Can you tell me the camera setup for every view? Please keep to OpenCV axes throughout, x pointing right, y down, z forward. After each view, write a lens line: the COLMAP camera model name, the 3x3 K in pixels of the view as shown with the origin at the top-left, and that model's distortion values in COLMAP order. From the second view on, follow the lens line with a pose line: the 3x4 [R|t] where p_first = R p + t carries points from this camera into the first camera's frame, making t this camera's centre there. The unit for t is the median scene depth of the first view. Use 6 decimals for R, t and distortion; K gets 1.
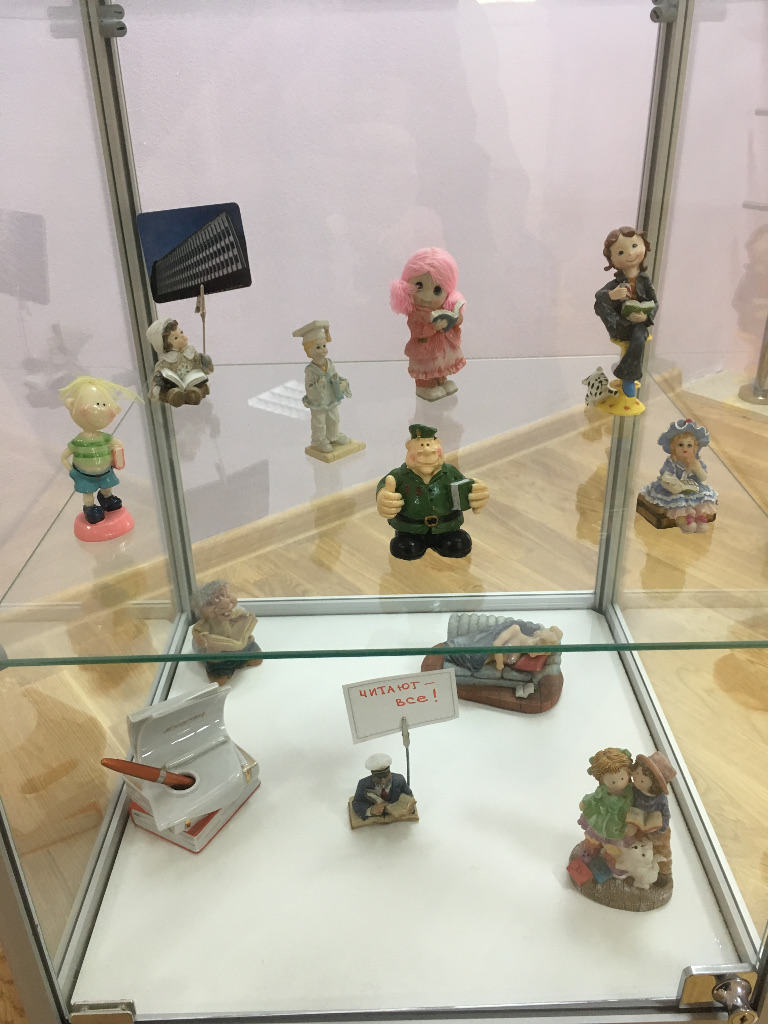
lens RADIAL K [[876.2, 0, 386.0], [0, 876.2, 514.2], [0, 0, 1]] dist [0.053557, -0.066064]
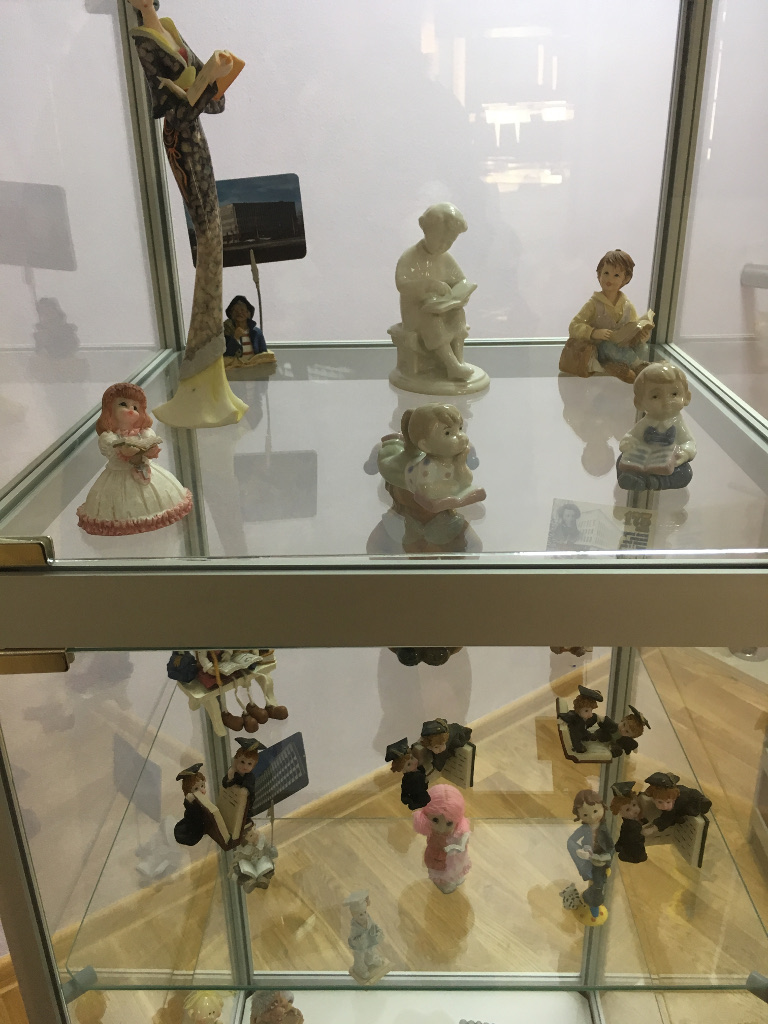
lens RADIAL K [[876.2, 0, 384.9], [0, 876.2, 510.0], [0, 0, 1]] dist [0.053557, -0.066064]
pose [[0.999572, 0.012005, -0.026693, -0.008818], [-0.013976, 0.997092, -0.074914, -0.596327], [0.025716, 0.075255, 0.996833, -0.351601]]
